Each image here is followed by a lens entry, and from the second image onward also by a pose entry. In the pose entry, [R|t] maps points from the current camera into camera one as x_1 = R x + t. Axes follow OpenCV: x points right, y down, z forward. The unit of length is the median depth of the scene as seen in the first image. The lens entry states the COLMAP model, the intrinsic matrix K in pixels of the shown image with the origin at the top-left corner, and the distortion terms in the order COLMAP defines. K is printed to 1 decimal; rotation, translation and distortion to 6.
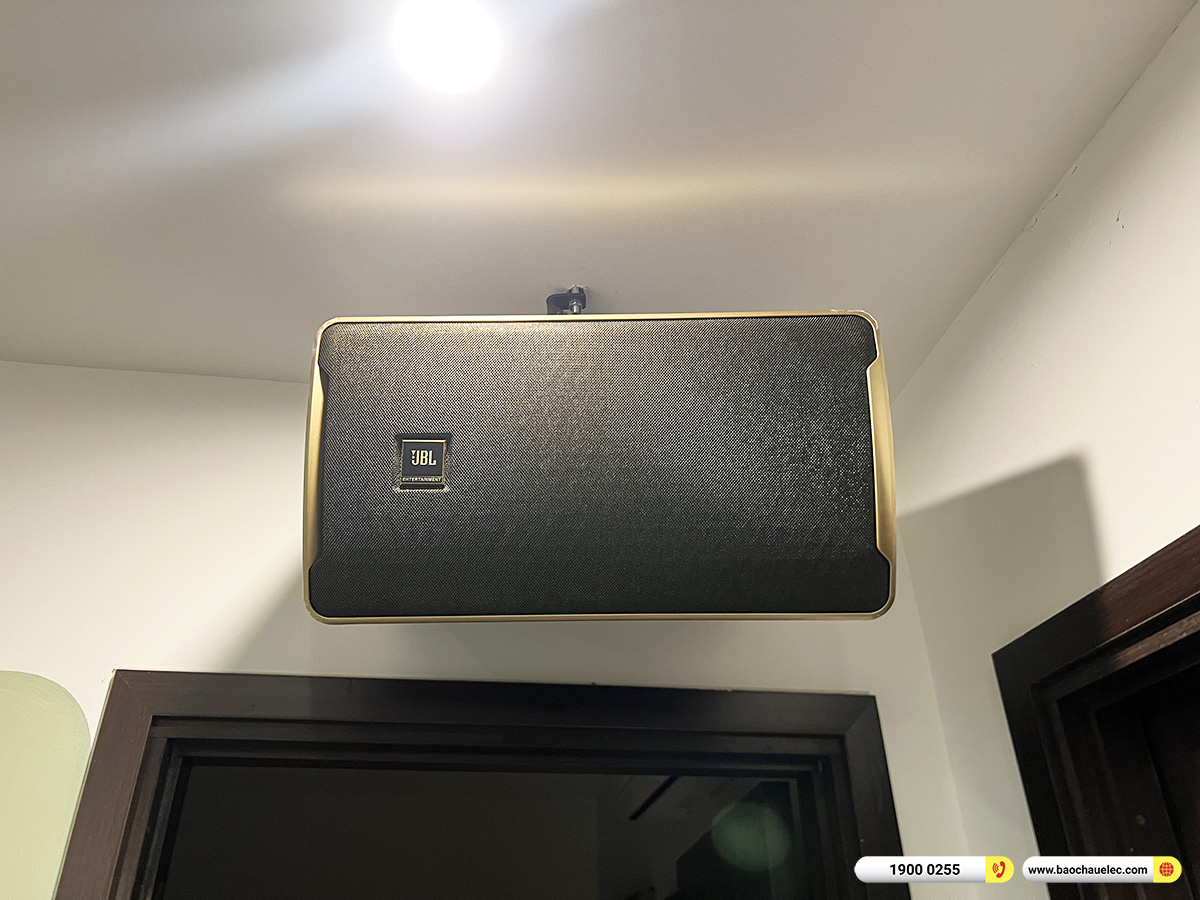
lens RADIAL K [[917.4, 0, 604.6], [0, 917.4, 445.1], [0, 0, 1]] dist [0.084076, -0.085036]
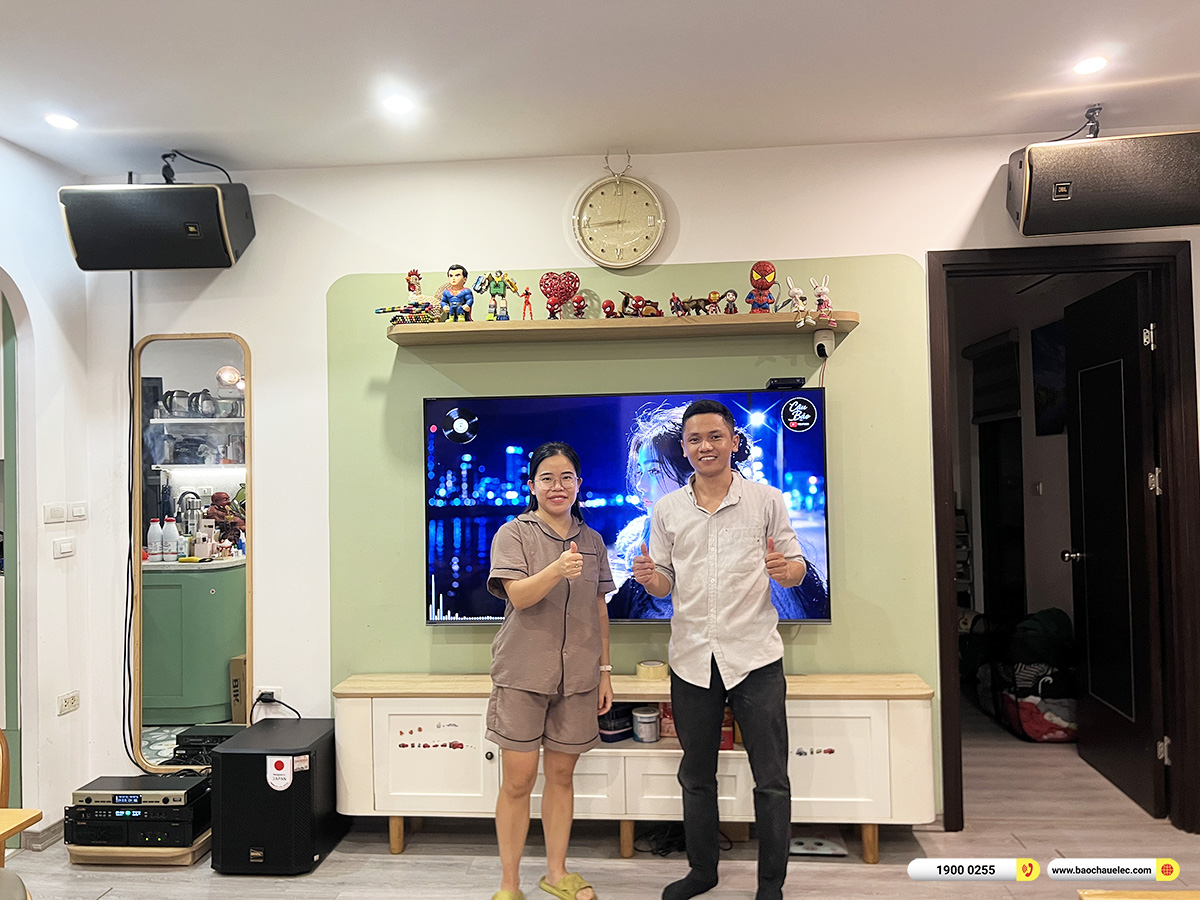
lens RADIAL K [[919.6, 0, 595.0], [0, 919.6, 452.2], [0, 0, 1]] dist [0.090475, -0.099561]
pose [[0.973138, -0.010491, -0.229984, -0.915941], [0.124263, 0.864887, 0.486343, -0.880244], [0.193807, -0.501857, 0.842958, -2.322247]]
